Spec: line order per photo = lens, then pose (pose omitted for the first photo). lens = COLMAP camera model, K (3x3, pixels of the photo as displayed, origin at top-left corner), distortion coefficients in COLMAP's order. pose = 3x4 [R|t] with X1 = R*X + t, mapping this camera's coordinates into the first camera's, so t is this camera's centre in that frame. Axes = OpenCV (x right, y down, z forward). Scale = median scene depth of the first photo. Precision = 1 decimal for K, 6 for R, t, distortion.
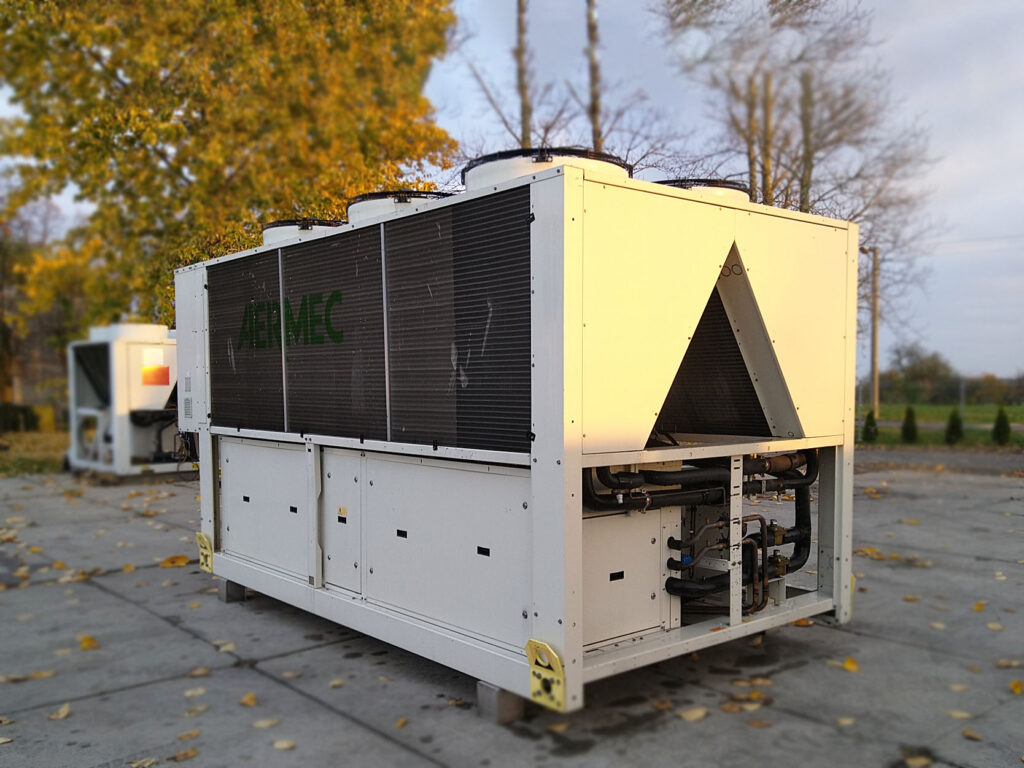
lens RADIAL K [[923.8, 0, 531.9], [0, 923.8, 387.9], [0, 0, 1]] dist [-0.006668, -0.007159]
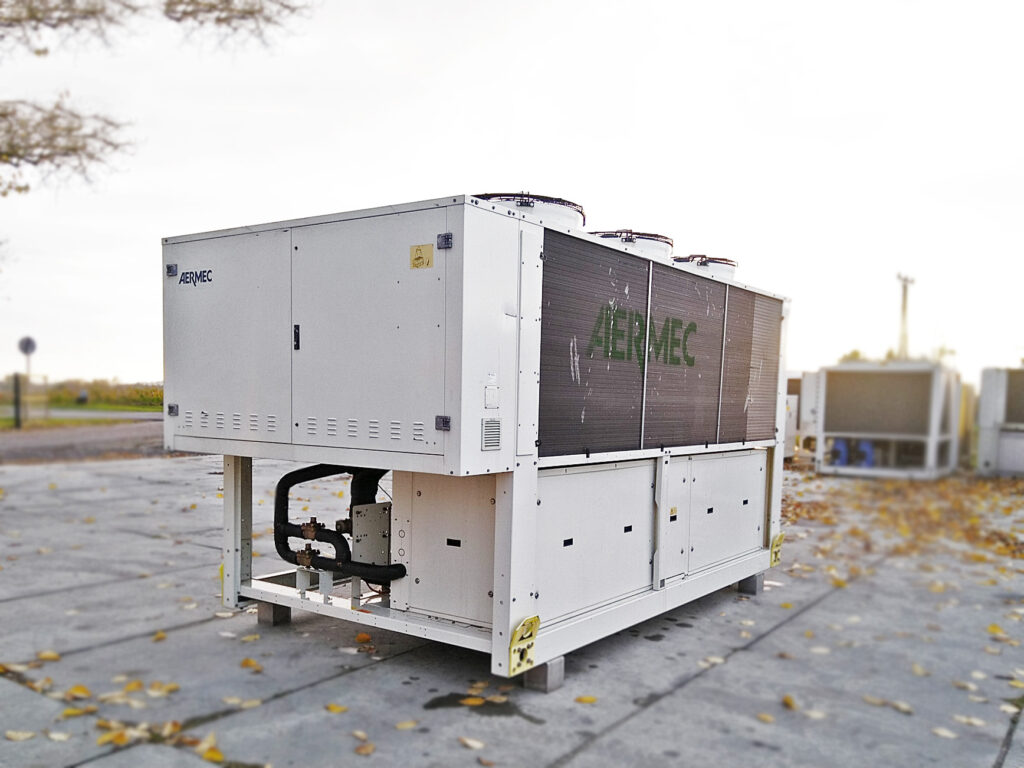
lens RADIAL K [[868.4, 0, 527.2], [0, 868.4, 423.8], [0, 0, 1]] dist [0.101976, -0.160049]
pose [[-0.245591, -0.031795, 0.968852, -1.211461], [-0.016352, 0.999456, 0.028654, -0.004154], [-0.969236, -0.008806, -0.245978, 1.440306]]
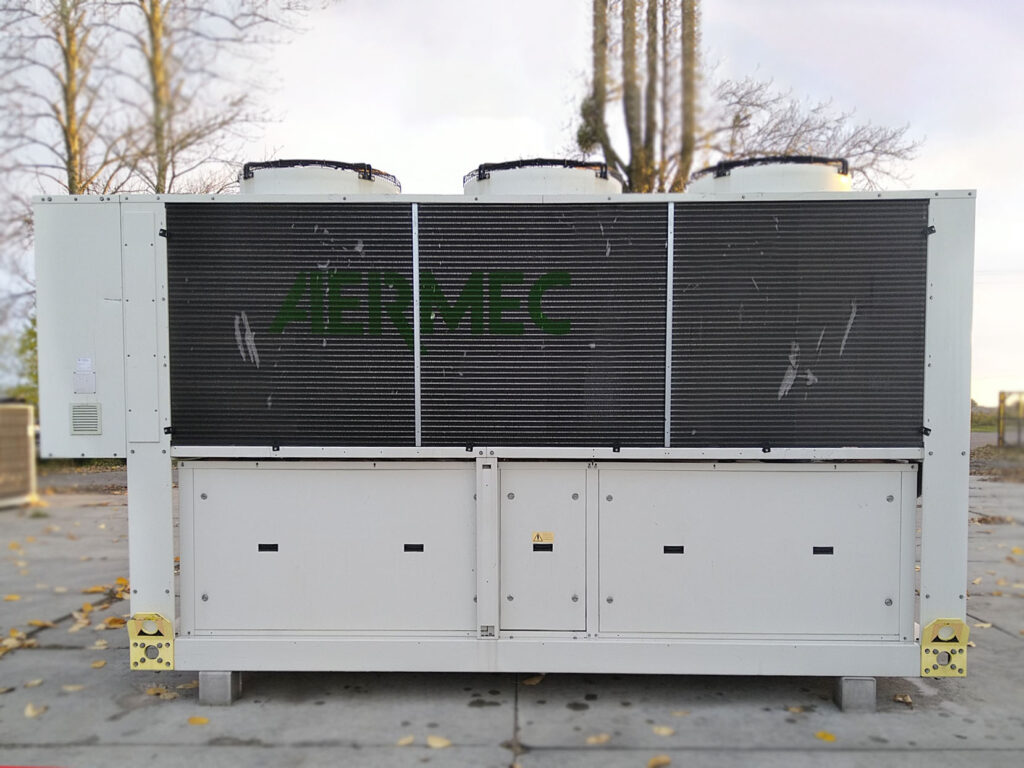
lens RADIAL K [[968.3, 0, 509.6], [0, 968.3, 395.0], [0, 0, 1]] dist [0.030630, -0.015991]
pose [[0.668546, 0.000917, 0.743670, -0.864865], [0.001522, 0.999995, -0.002602, 0.008485], [-0.743669, 0.002872, 0.668542, 0.440489]]
